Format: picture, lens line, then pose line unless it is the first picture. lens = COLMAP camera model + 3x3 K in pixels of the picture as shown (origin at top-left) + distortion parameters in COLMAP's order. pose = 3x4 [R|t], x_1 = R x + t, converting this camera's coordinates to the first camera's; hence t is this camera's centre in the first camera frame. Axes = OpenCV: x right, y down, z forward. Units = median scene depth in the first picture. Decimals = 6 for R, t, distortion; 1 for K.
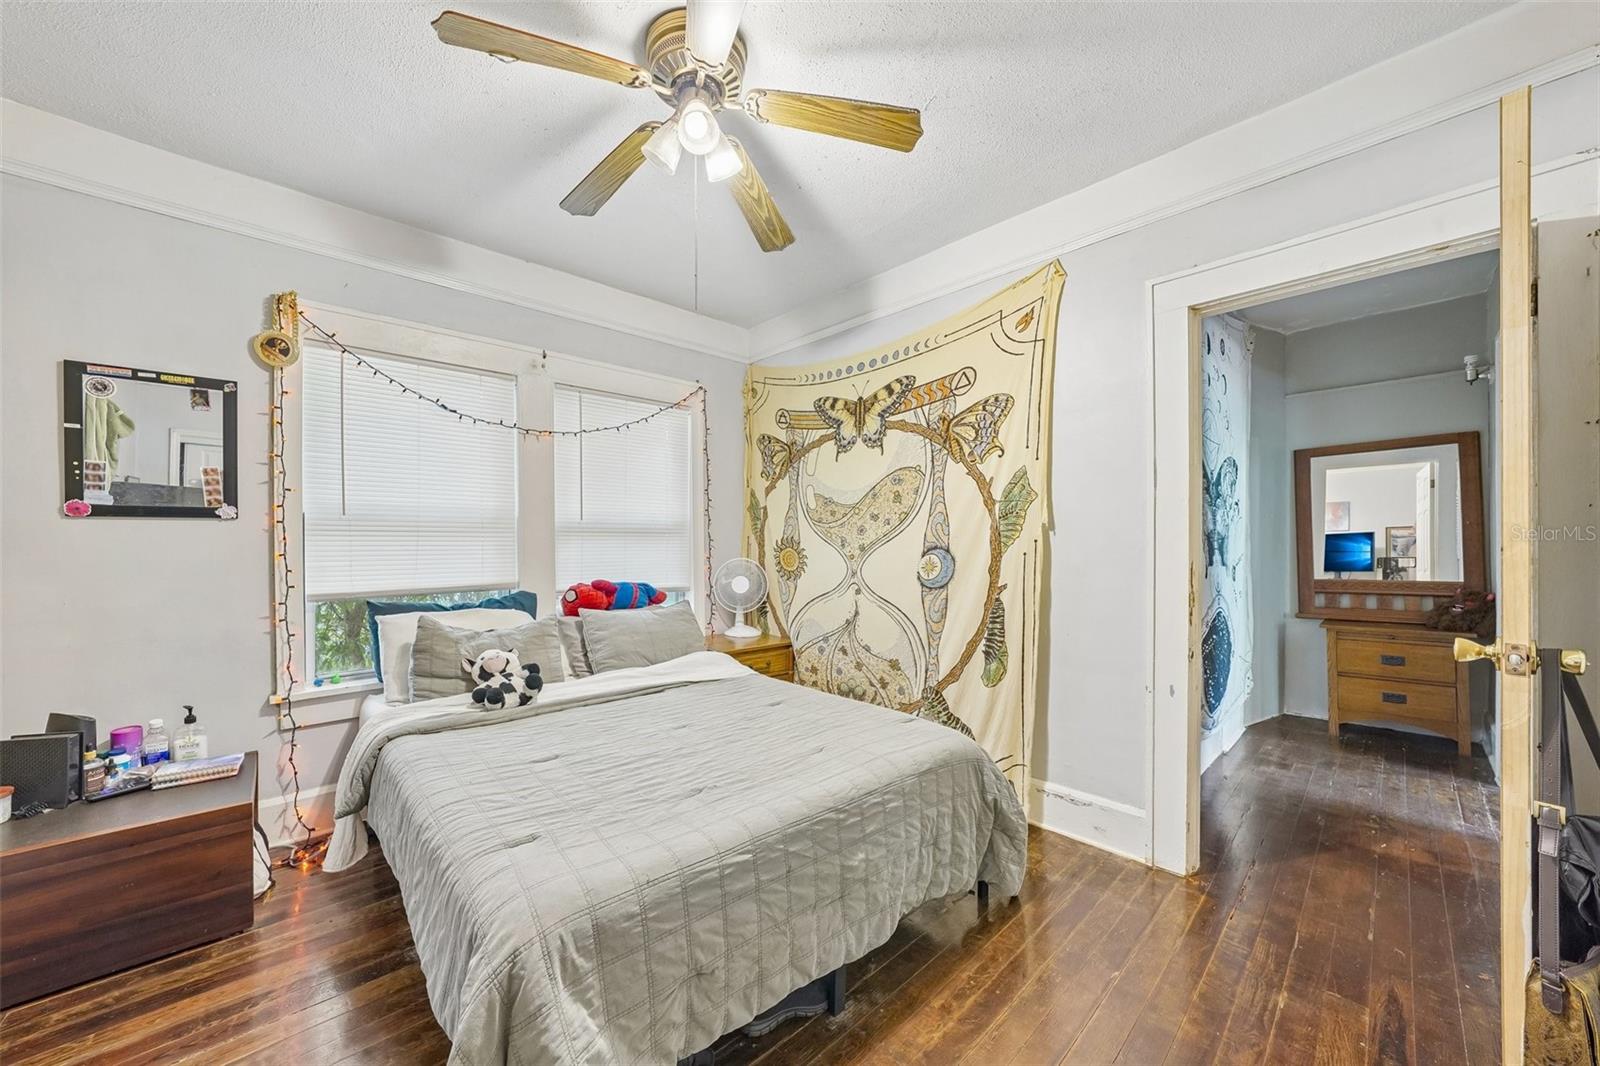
lens RADIAL K [[589.8, 0, 792.5], [0, 589.8, 537.6], [0, 0, 1]] dist [-0.018465, 0.000541]
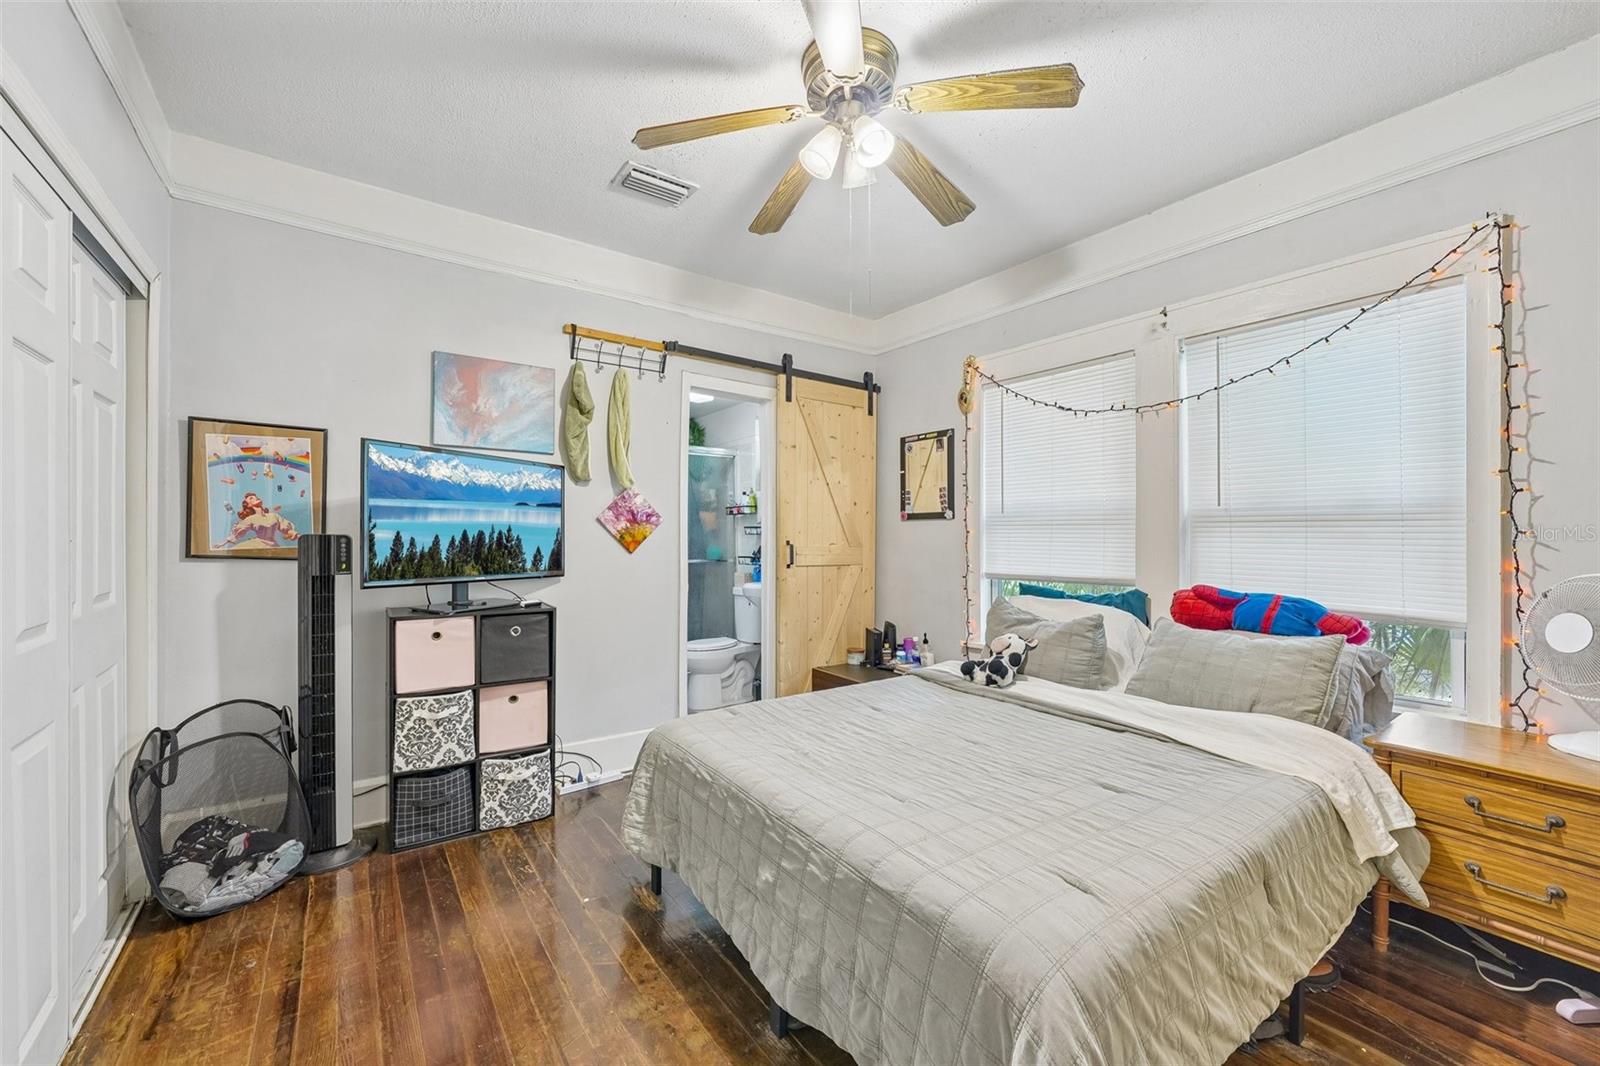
lens RADIAL K [[638.2, 0, 793.0], [0, 638.2, 536.4], [0, 0, 1]] dist [-0.001298, -0.000044]
pose [[-0.132877, 0.005647, -0.991116, 0.713393], [0.005977, 0.999970, 0.004896, 0.002982], [0.991115, -0.005274, -0.132907, 0.760970]]
